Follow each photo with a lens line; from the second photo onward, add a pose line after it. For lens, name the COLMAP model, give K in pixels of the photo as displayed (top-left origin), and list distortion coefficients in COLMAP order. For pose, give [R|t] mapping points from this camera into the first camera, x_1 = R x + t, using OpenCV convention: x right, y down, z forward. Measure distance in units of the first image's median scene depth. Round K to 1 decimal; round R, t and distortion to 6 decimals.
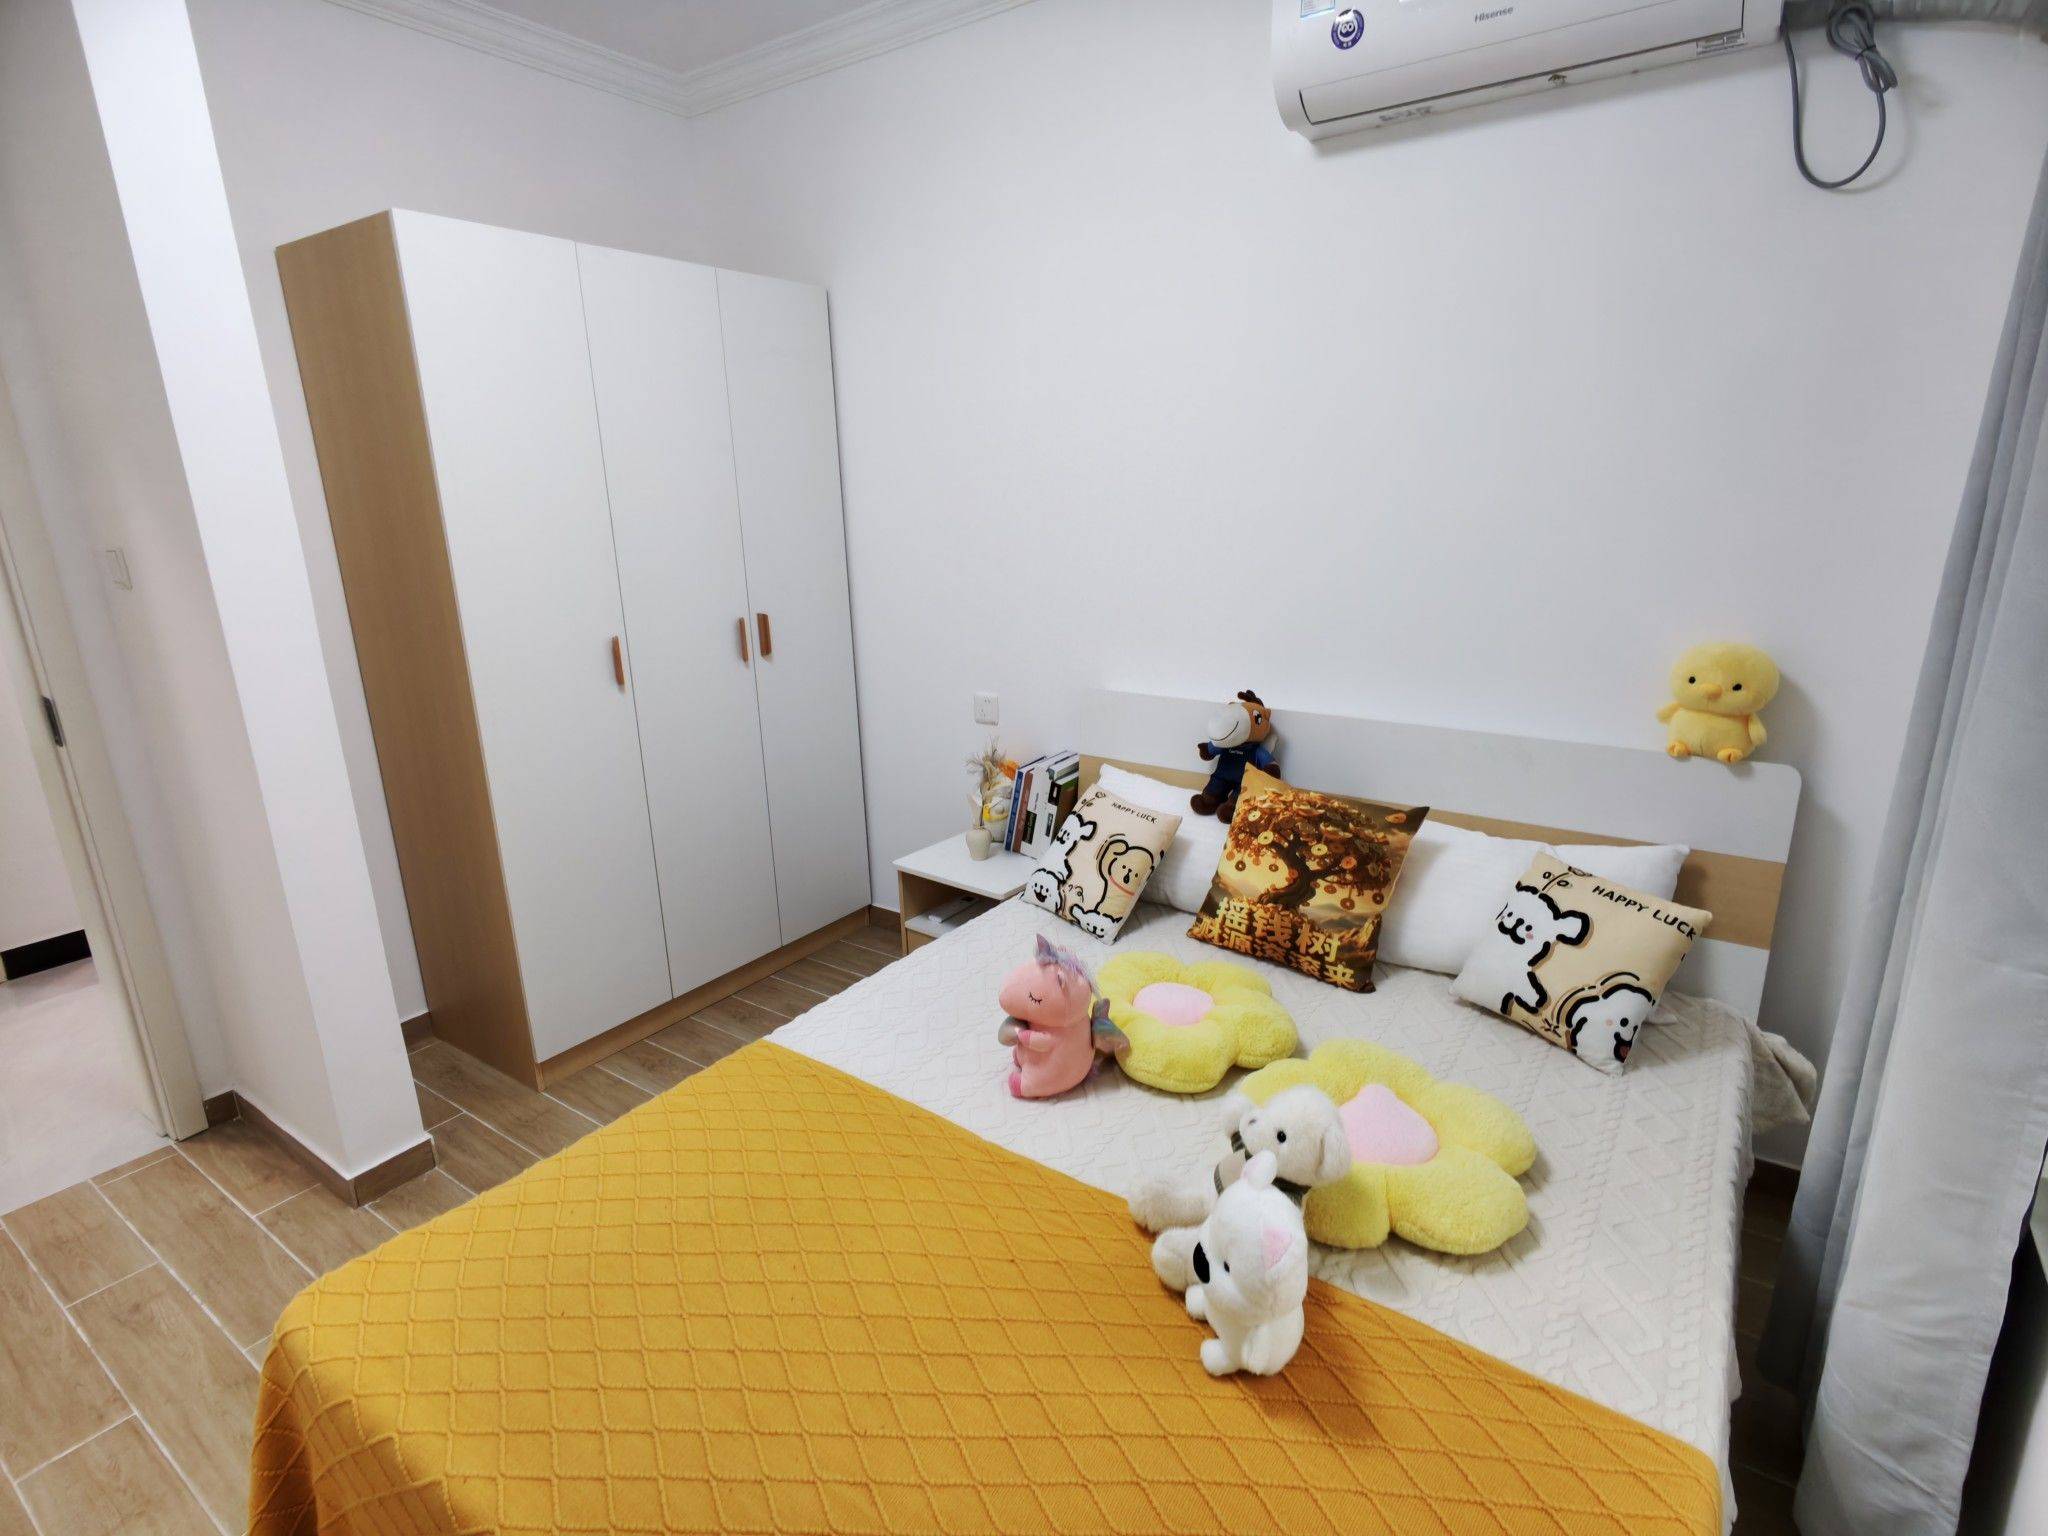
lens RADIAL K [[1036.0, 0, 1024.0], [0, 1036.0, 768.0], [0, 0, 1]] dist [0.003879, 0.000768]
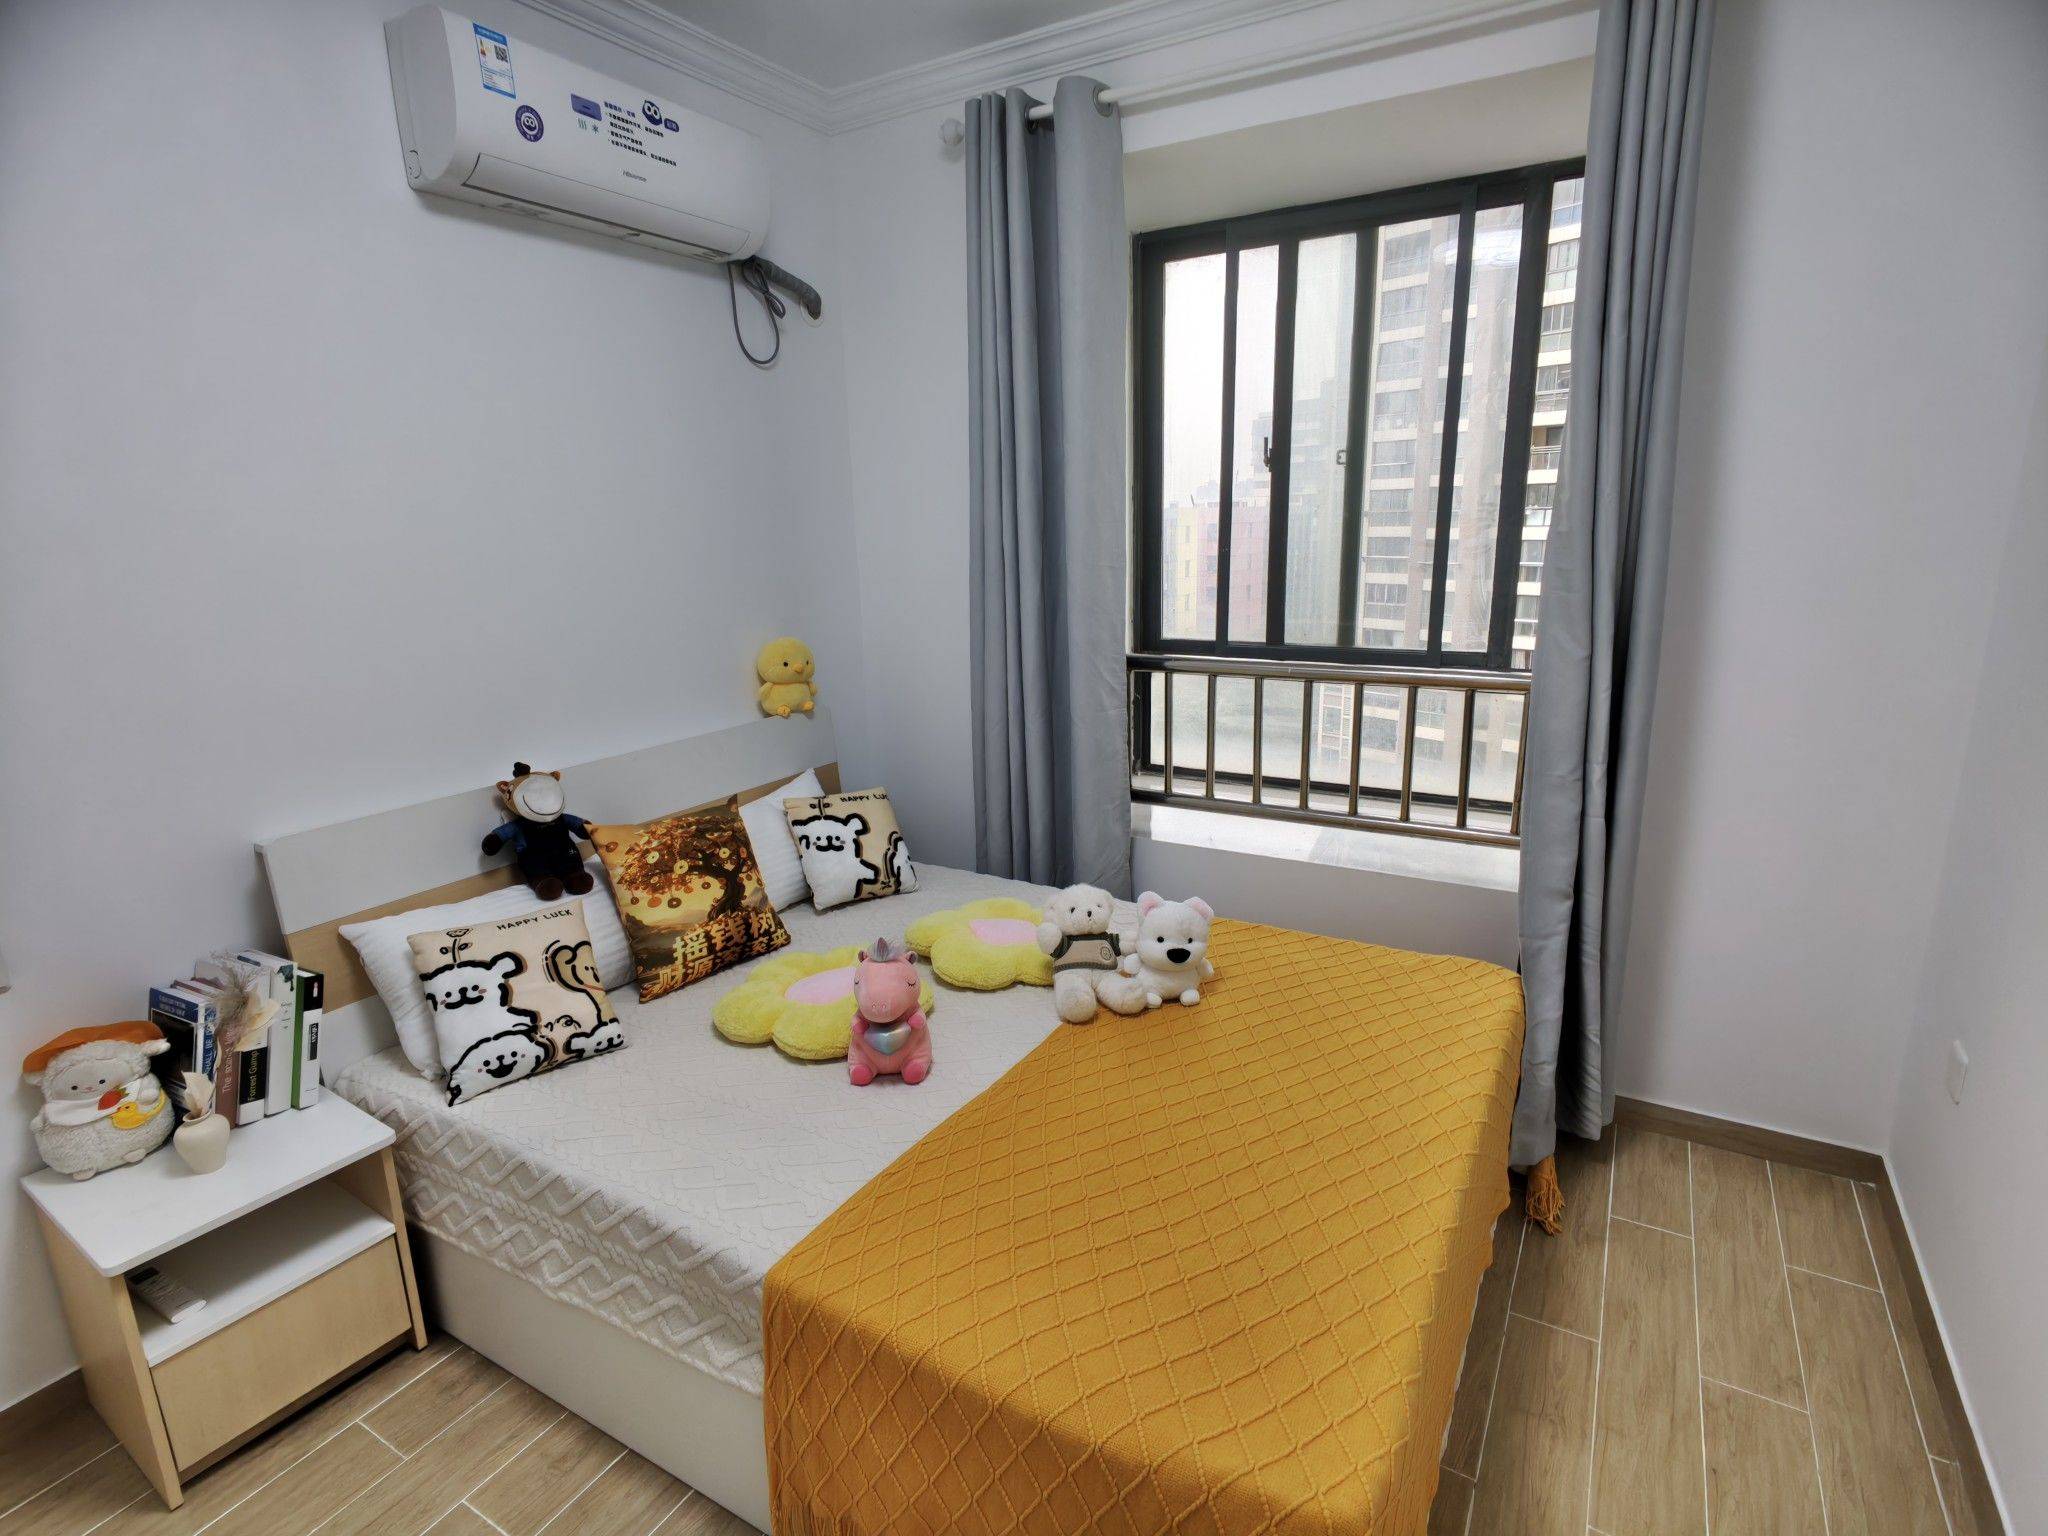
lens RADIAL K [[1036.0, 0, 1024.0], [0, 1036.0, 768.0], [0, 0, 1]] dist [0.003879, 0.000768]
pose [[-0.069246, -0.212758, 0.974648, -0.814222], [0.295775, 0.928686, 0.223739, -0.162729], [-0.952745, 0.303769, -0.001379, 0.640159]]
